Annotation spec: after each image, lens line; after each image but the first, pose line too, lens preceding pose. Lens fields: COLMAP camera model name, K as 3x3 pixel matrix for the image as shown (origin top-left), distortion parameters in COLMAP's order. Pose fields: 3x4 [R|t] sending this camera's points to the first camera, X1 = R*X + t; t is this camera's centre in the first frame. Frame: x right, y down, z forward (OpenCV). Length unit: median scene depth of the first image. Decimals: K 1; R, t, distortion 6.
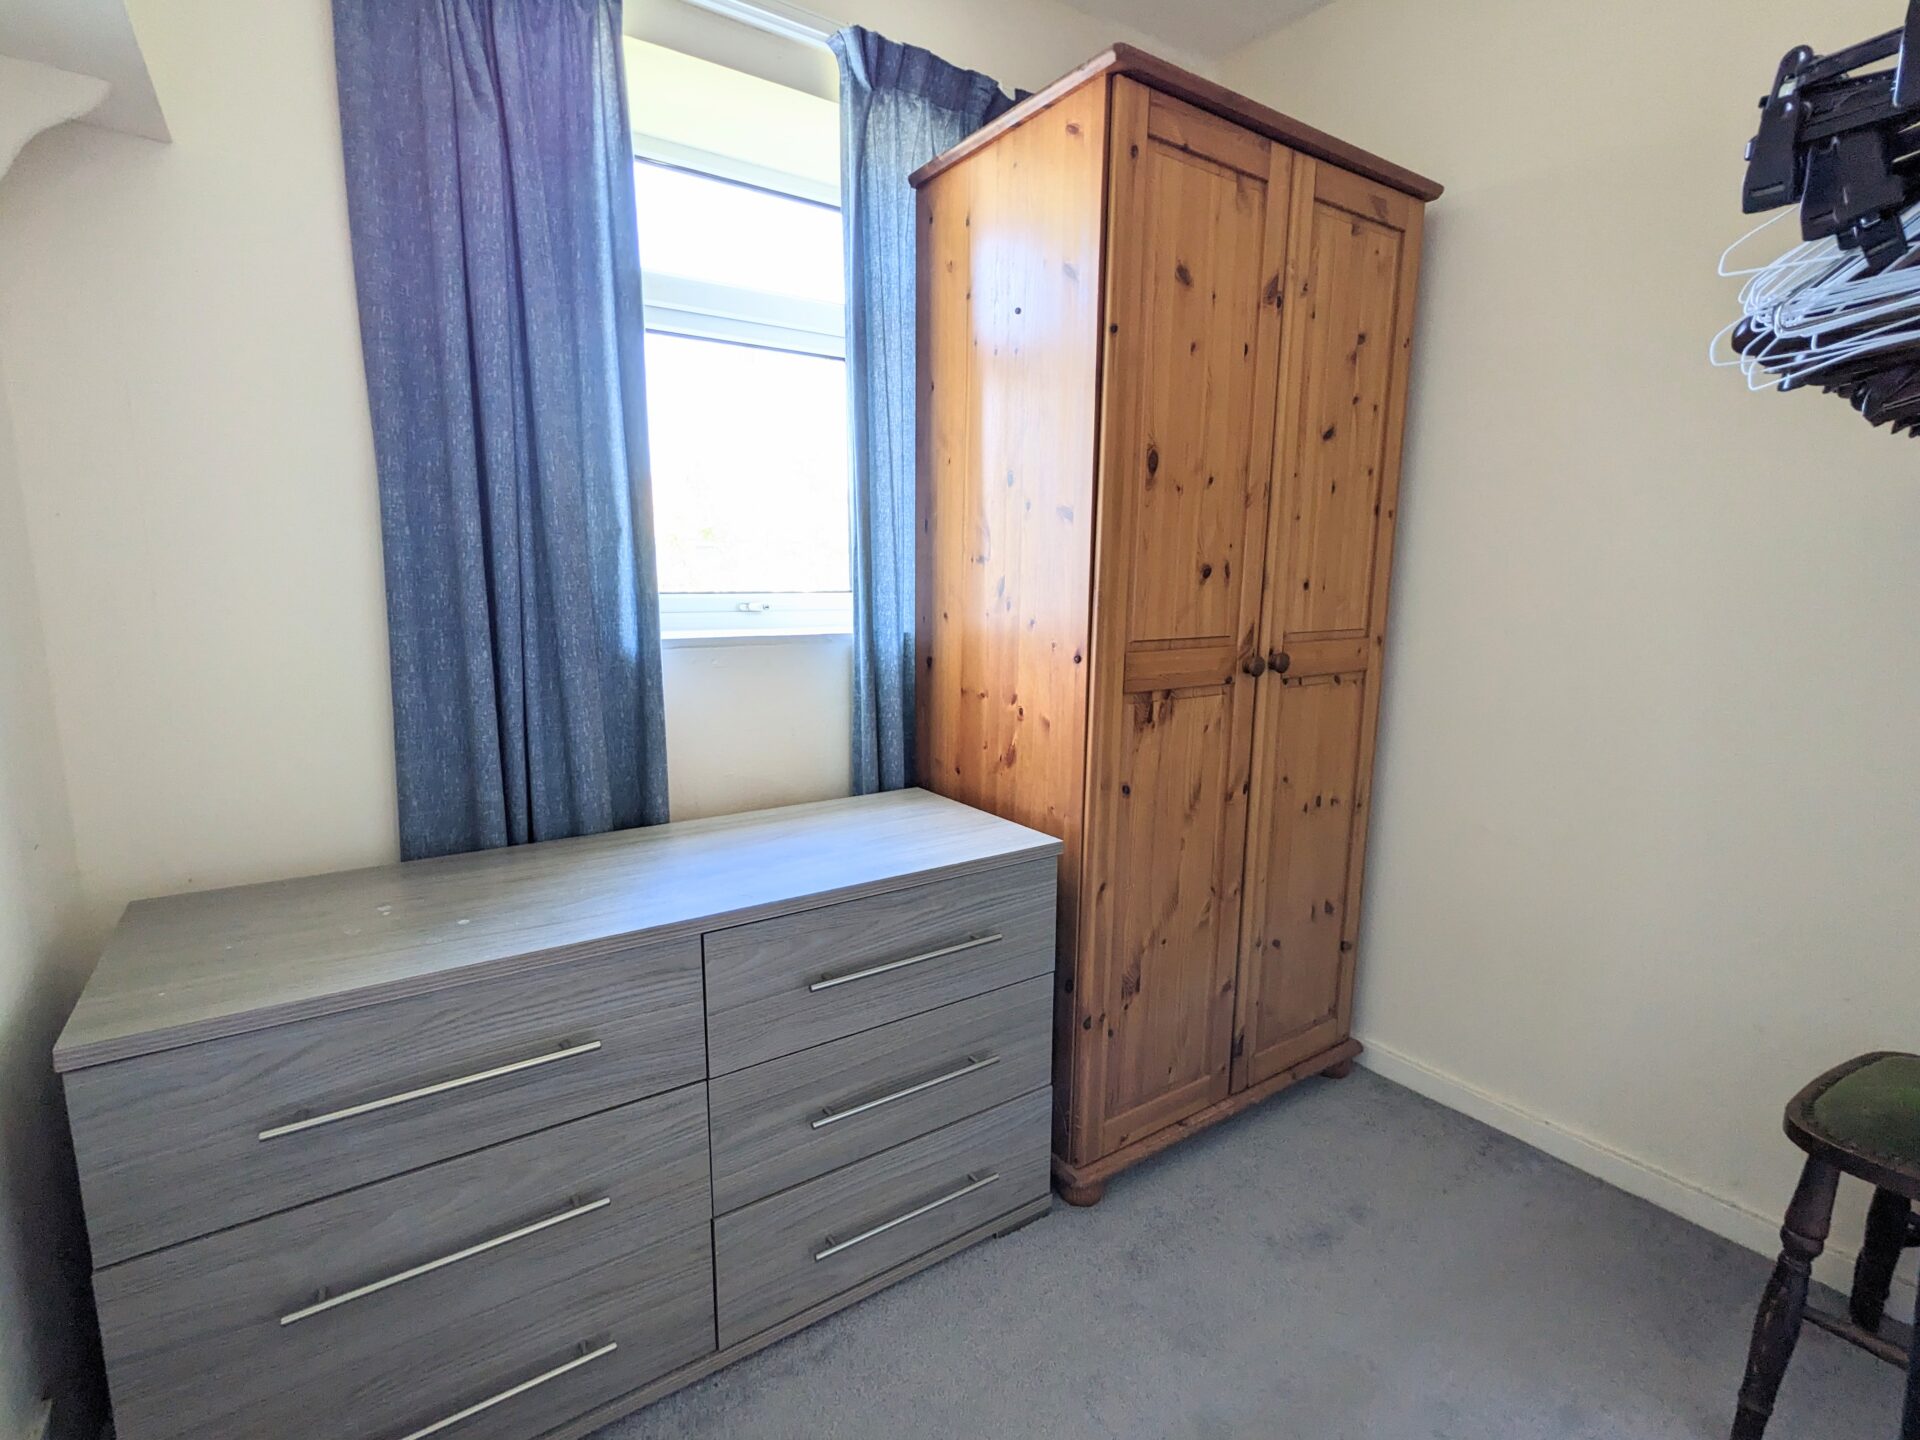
lens RADIAL K [[933.2, 0, 962.7], [0, 933.2, 717.6], [0, 0, 1]] dist [0.012543, 0.000338]
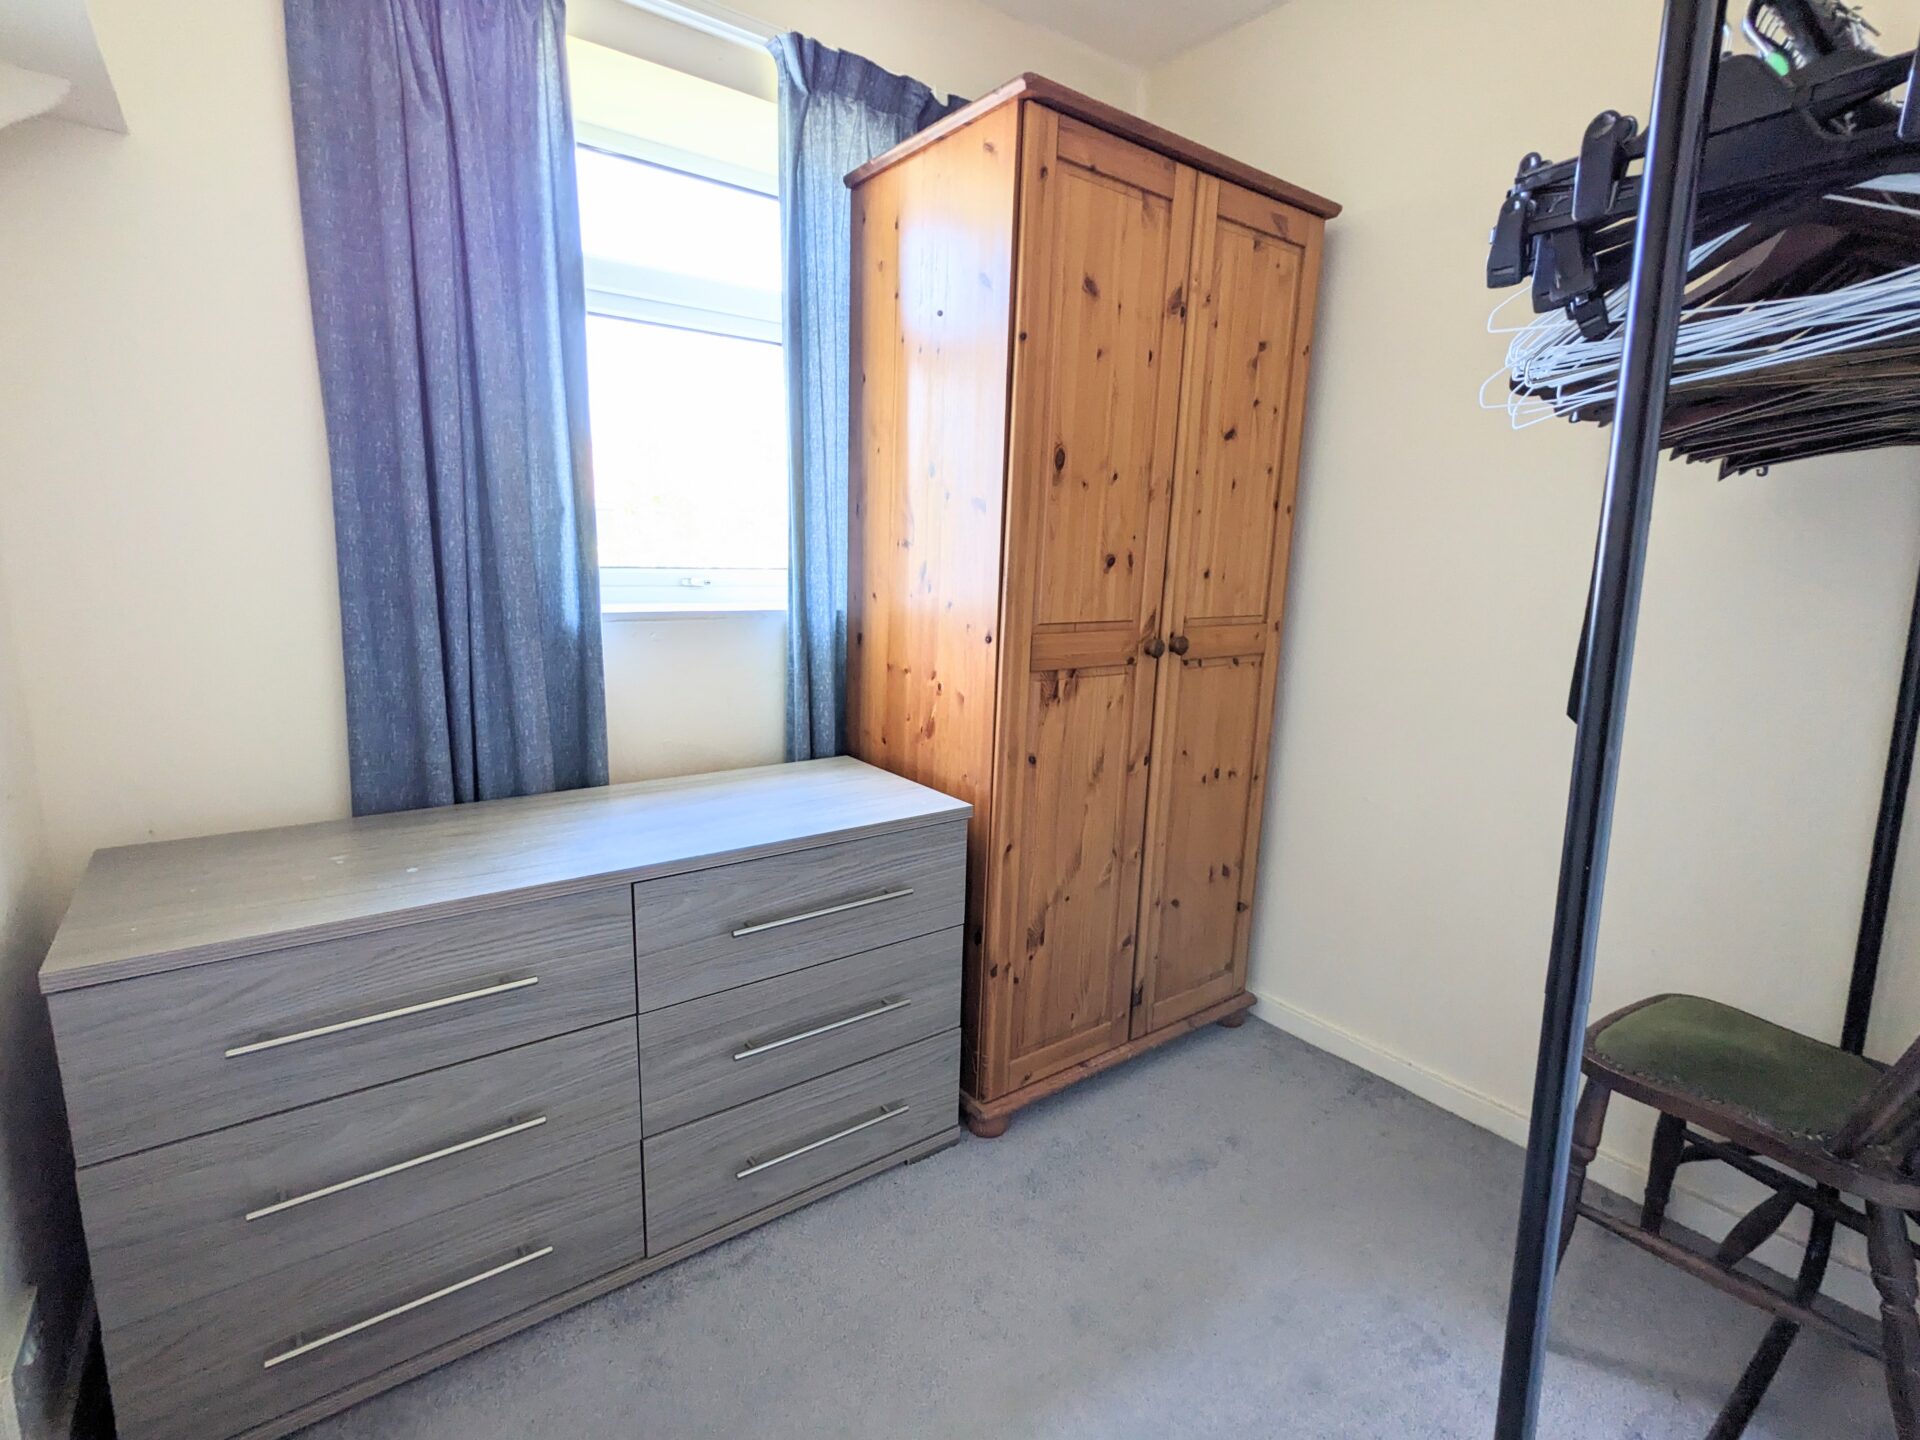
lens RADIAL K [[933.2, 0, 959.5], [0, 933.2, 717.0], [0, 0, 1]] dist [0.012543, 0.000338]
pose [[0.999152, 0.014950, 0.038375, 0.049033], [-0.016025, 0.999483, 0.027861, -0.001919], [-0.037939, -0.028453, 0.998875, -0.089961]]
